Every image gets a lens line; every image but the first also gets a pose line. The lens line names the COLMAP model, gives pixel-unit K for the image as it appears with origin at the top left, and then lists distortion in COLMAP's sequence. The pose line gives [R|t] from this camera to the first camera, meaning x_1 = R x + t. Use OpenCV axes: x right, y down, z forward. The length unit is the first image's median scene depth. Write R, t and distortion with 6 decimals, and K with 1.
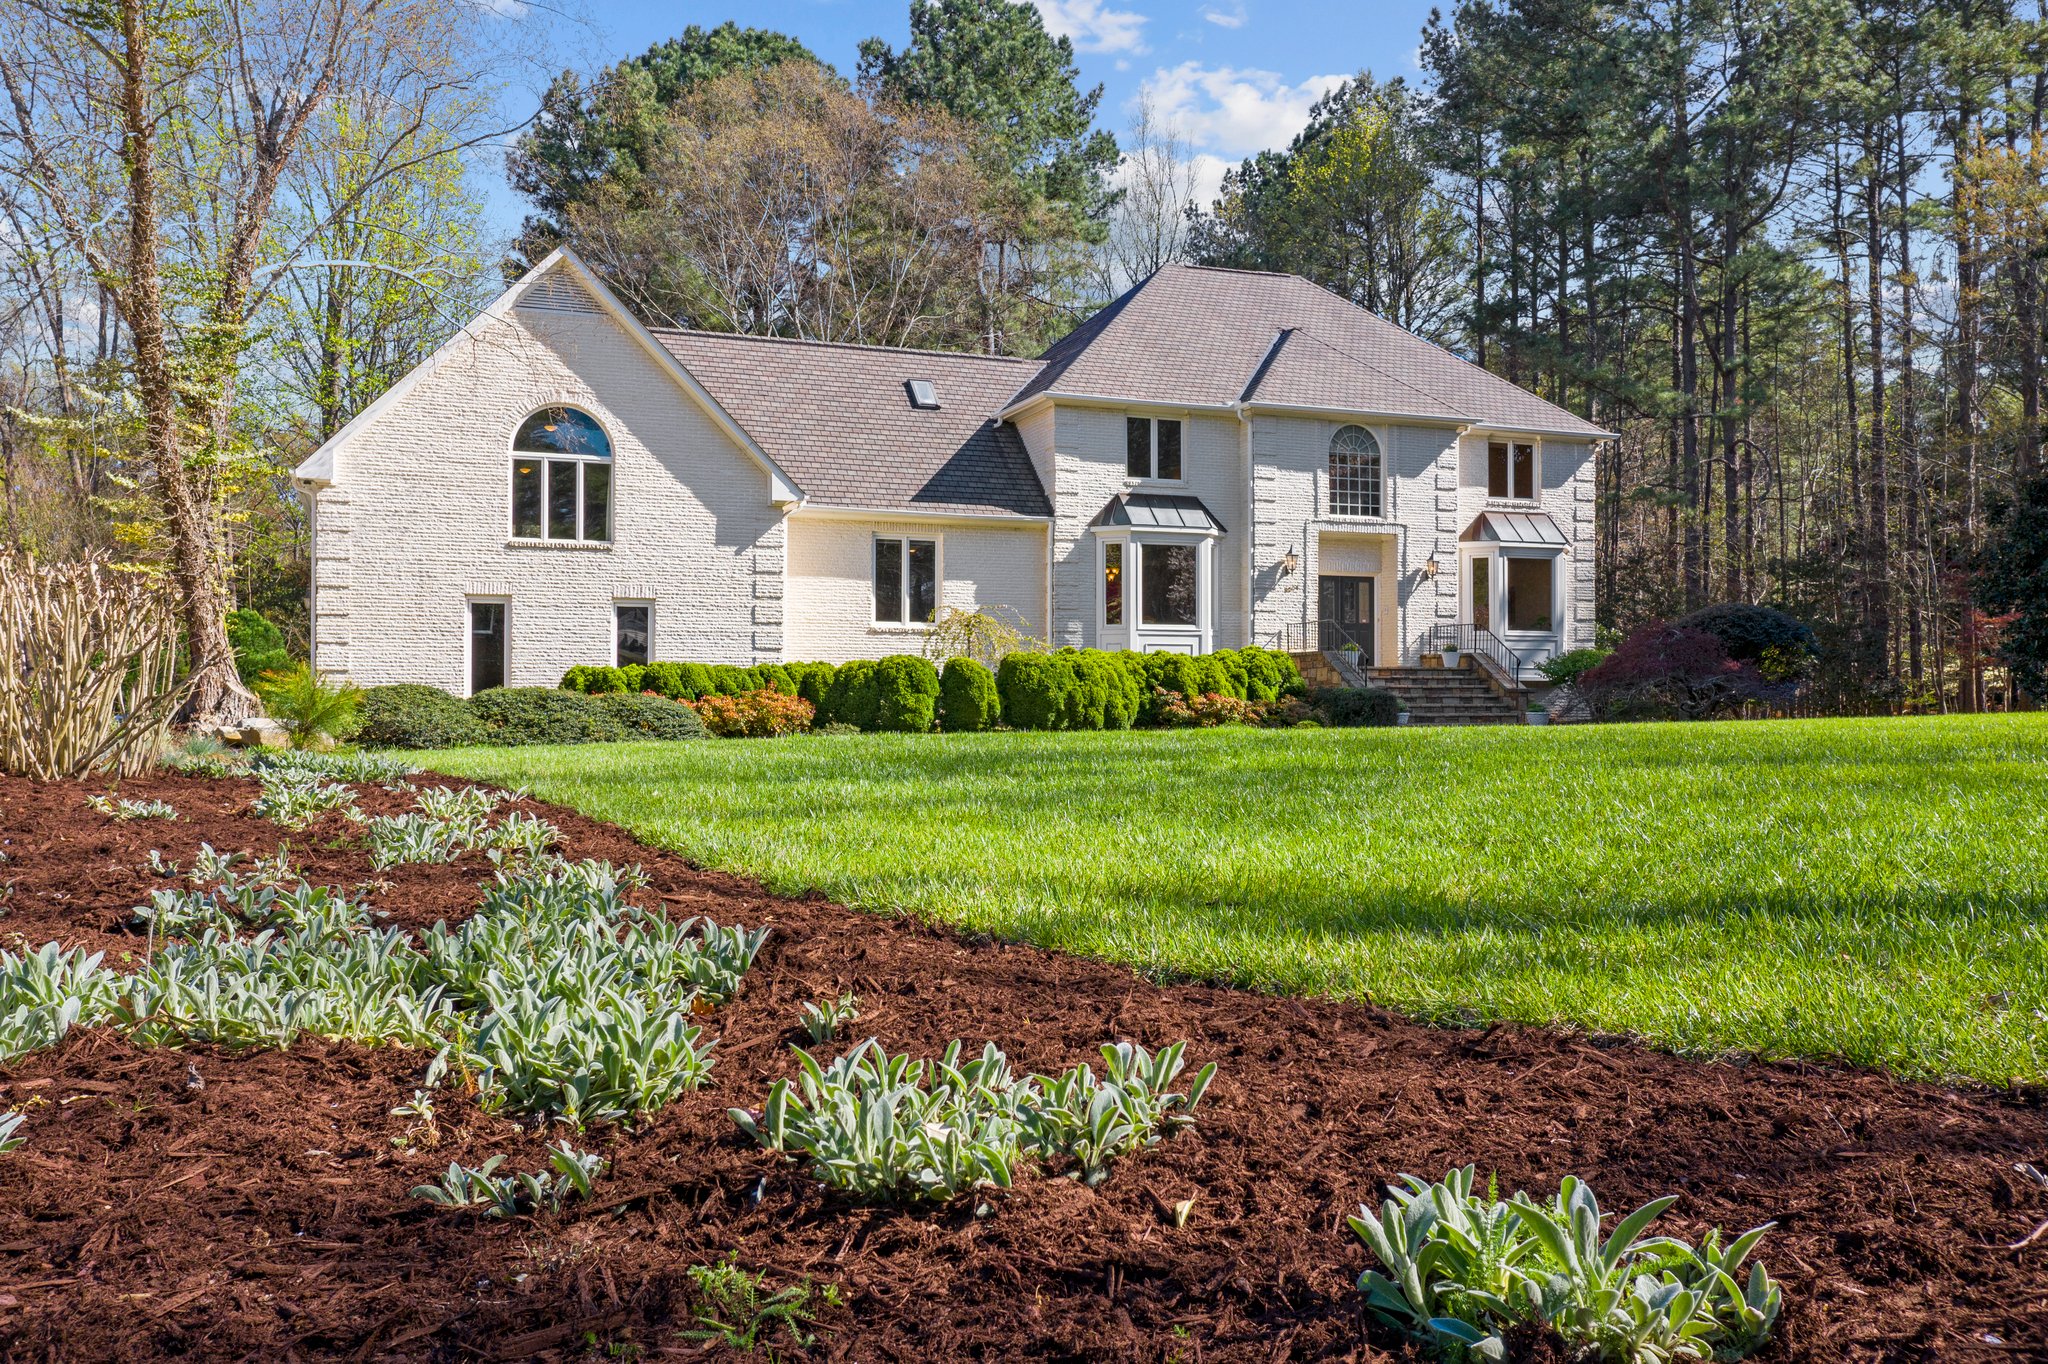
lens RADIAL K [[1657.8, 0, 1033.6], [0, 1657.8, 668.2], [0, 0, 1]] dist [-0.002468, -0.001797]
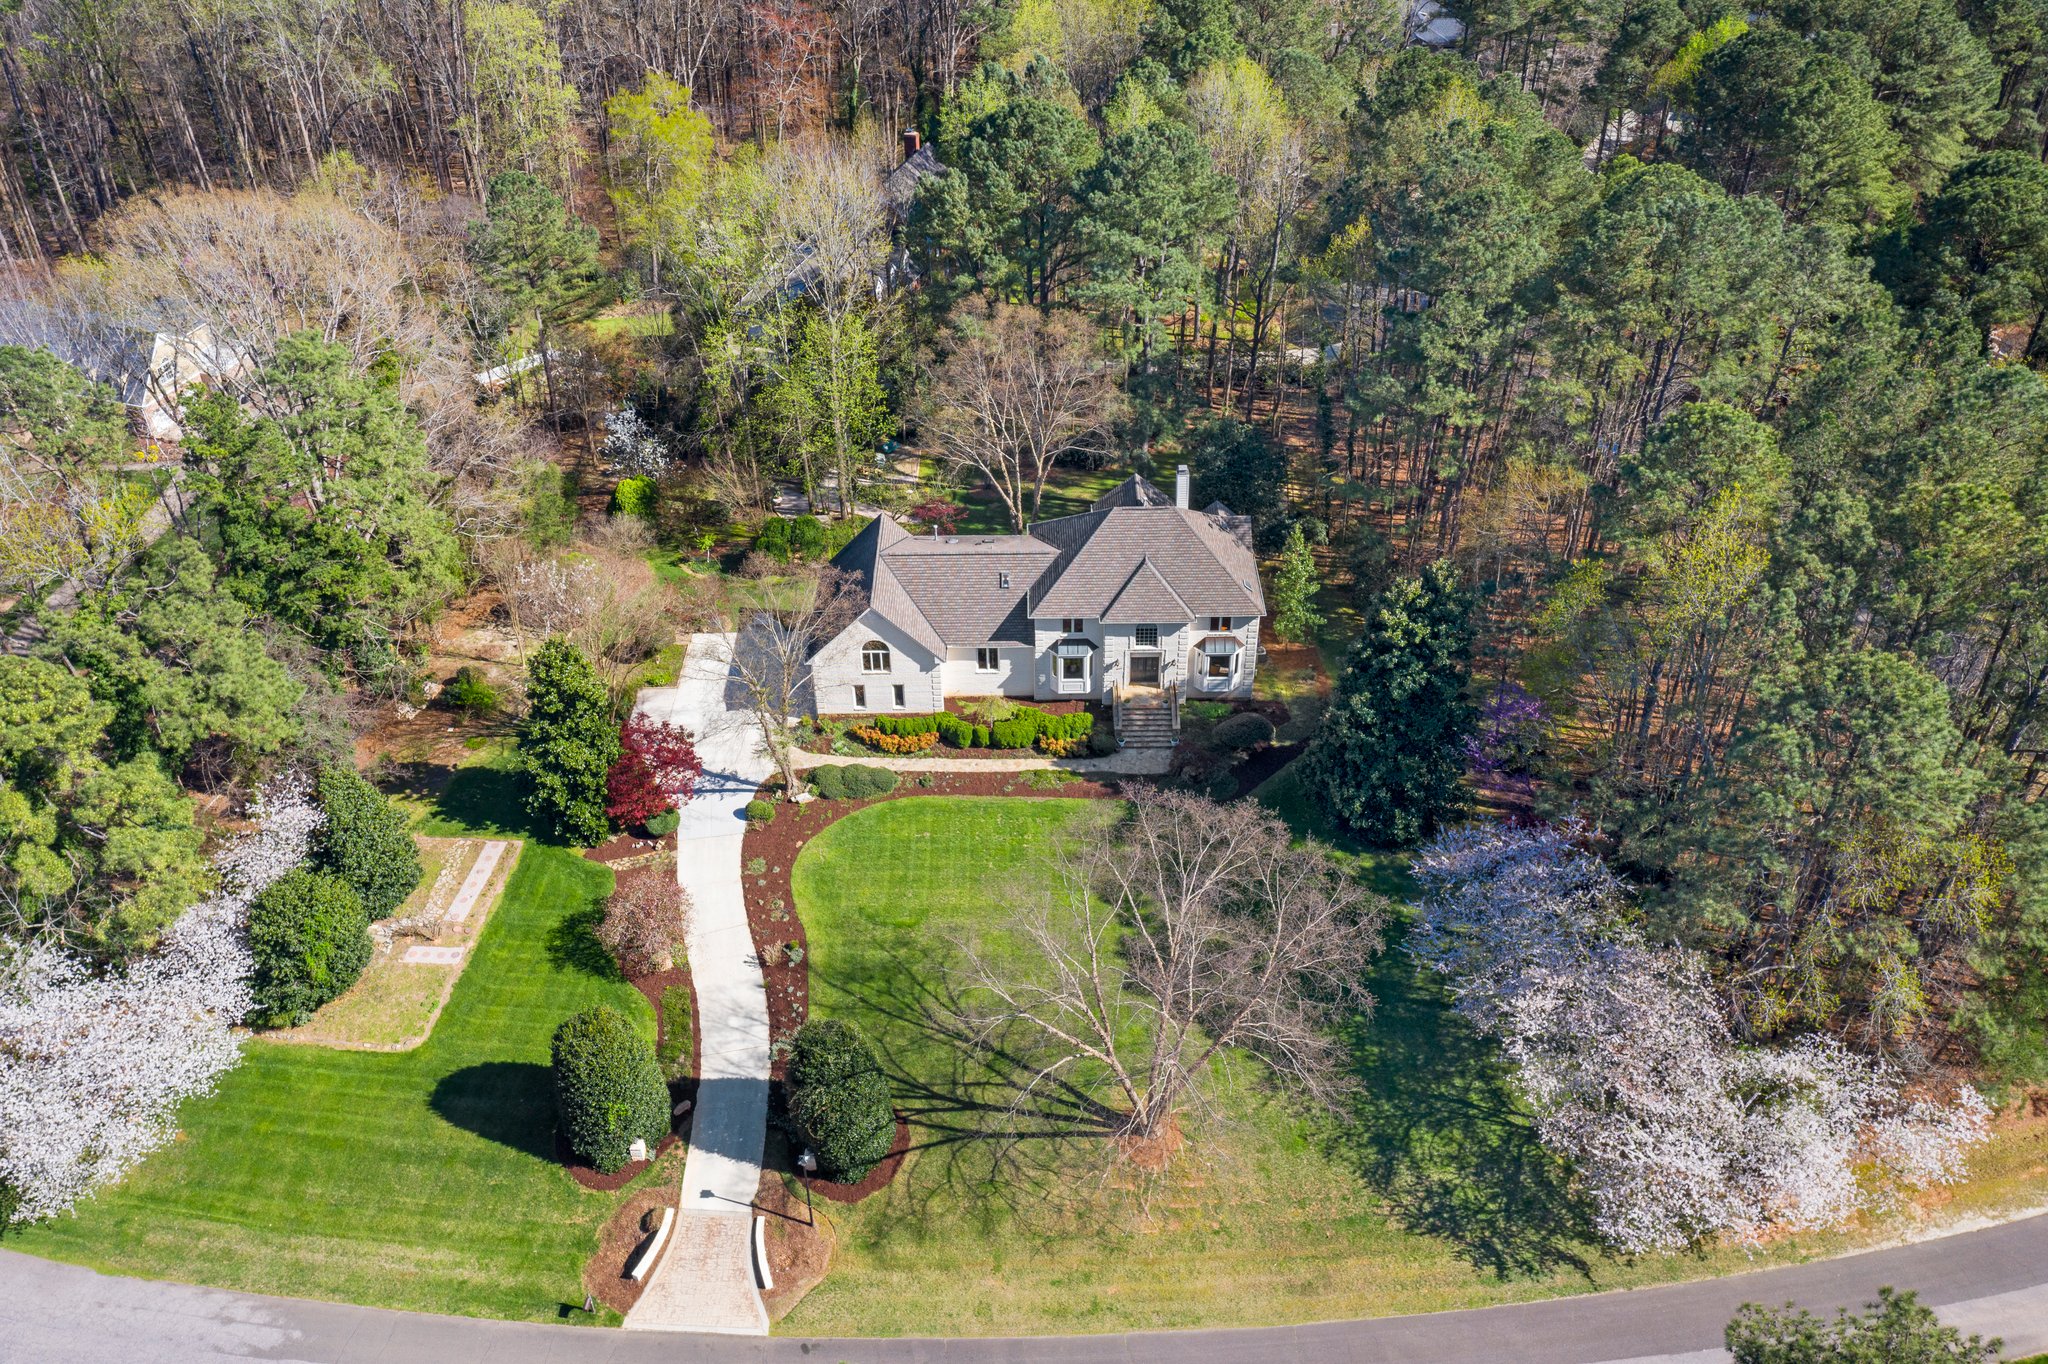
lens RADIAL K [[1657.8, 0, 1006.9], [0, 1657.8, 693.6], [0, 0, 1]] dist [-0.002468, -0.001797]
pose [[0.928234, 0.214248, -0.304104, 0.900141], [0.026174, 0.777849, 0.627906, -1.918264], [0.371075, -0.590803, 0.716418, -1.240206]]
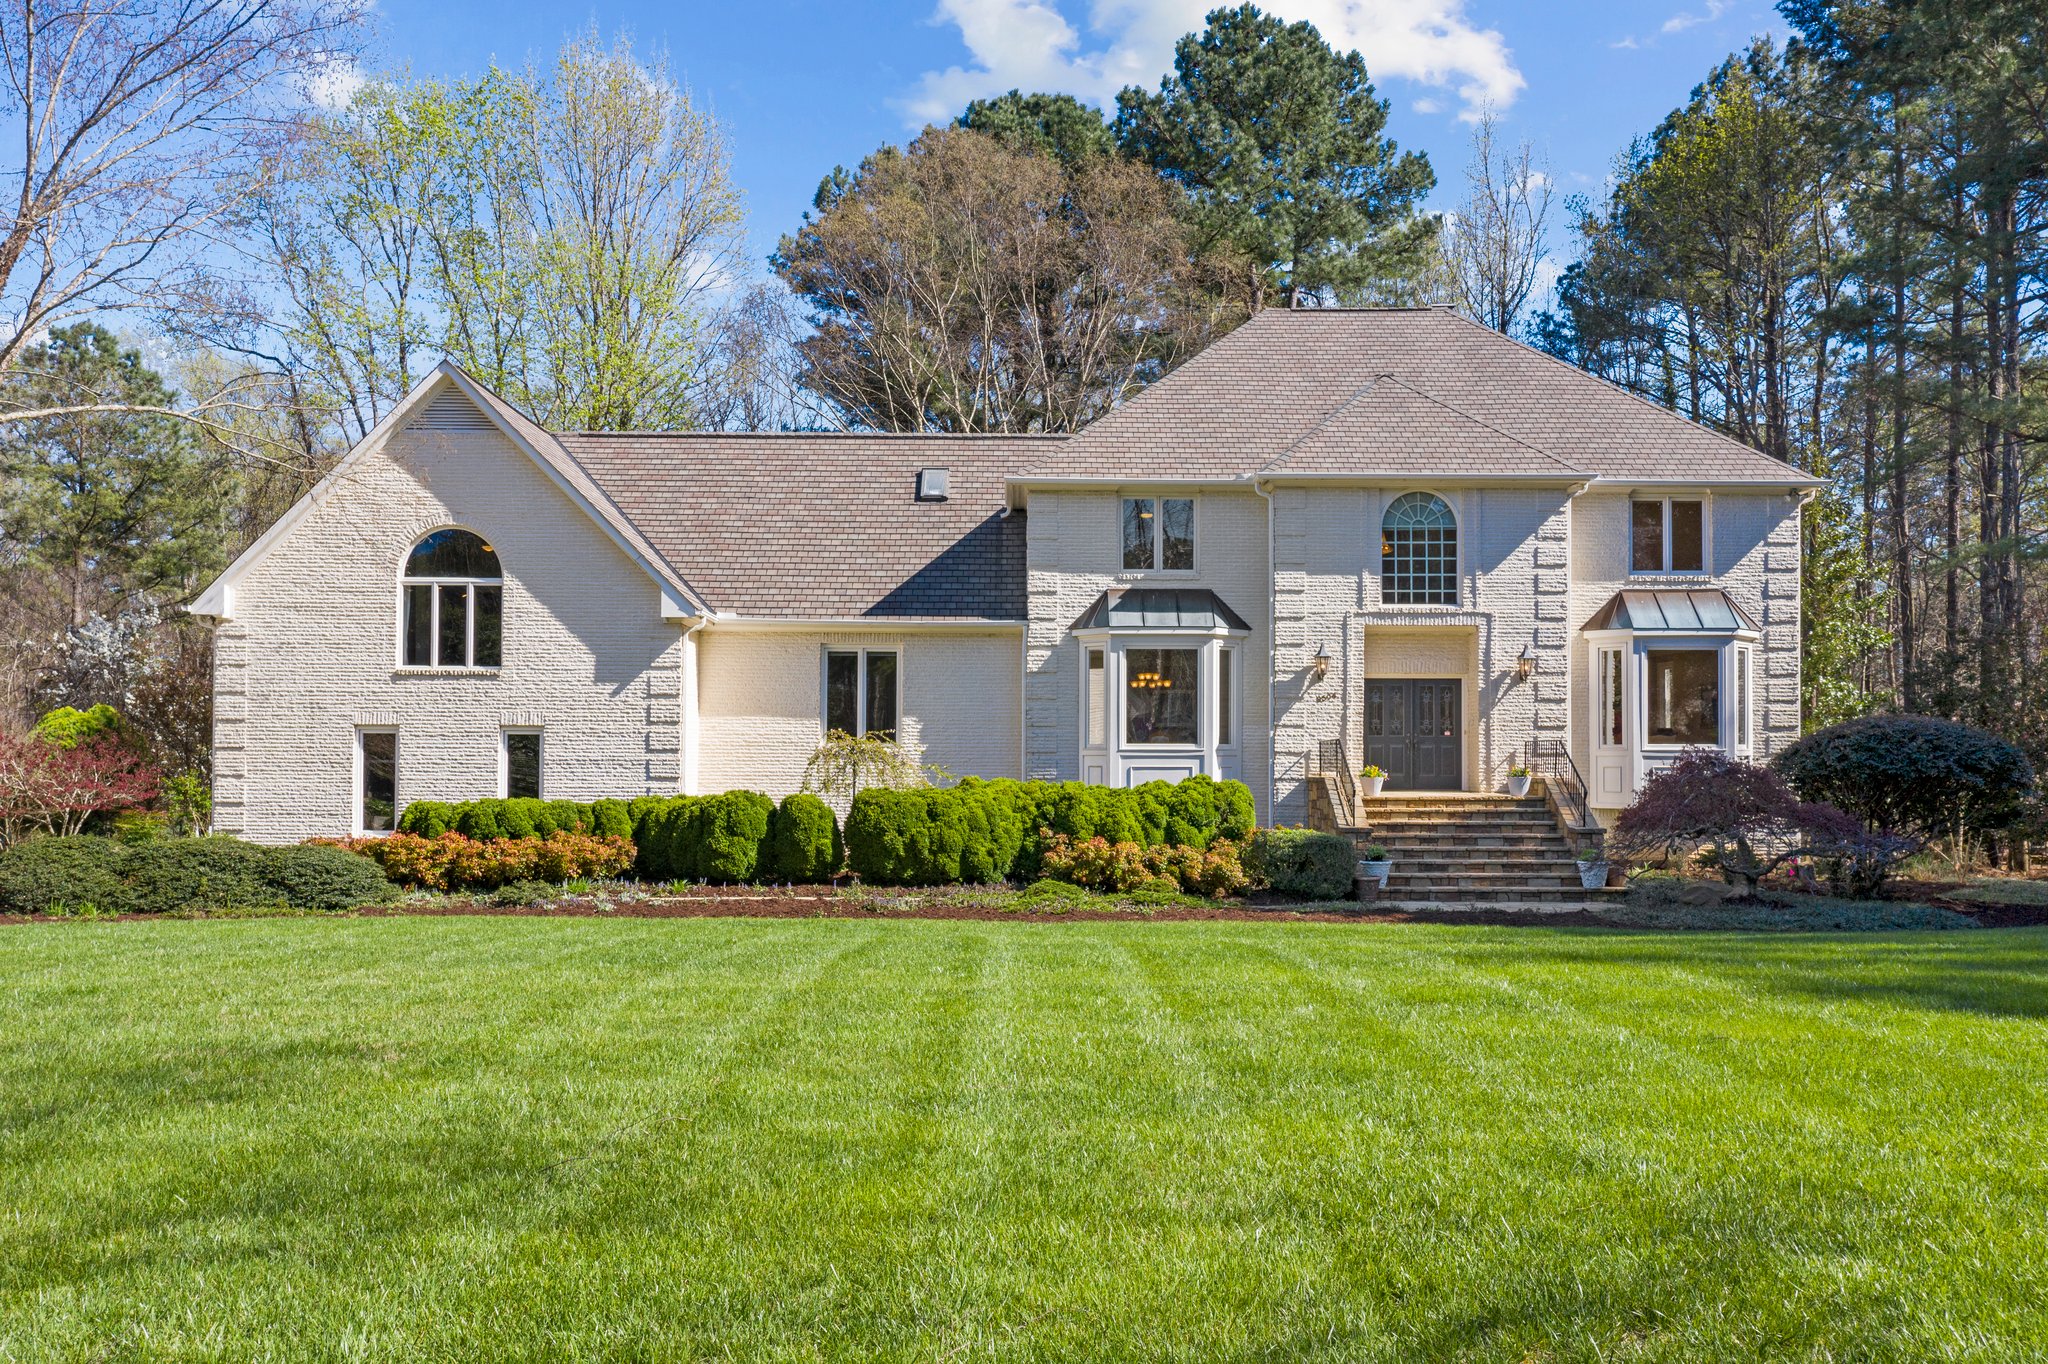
lens RADIAL K [[1657.8, 0, 1022.3], [0, 1657.8, 739.6], [0, 0, 1]] dist [-0.002468, -0.001797]
pose [[0.931218, -0.001410, -0.364460, 0.323349], [0.003925, 0.999973, 0.006160, -0.033842], [0.364441, -0.007167, 0.931199, 0.188634]]
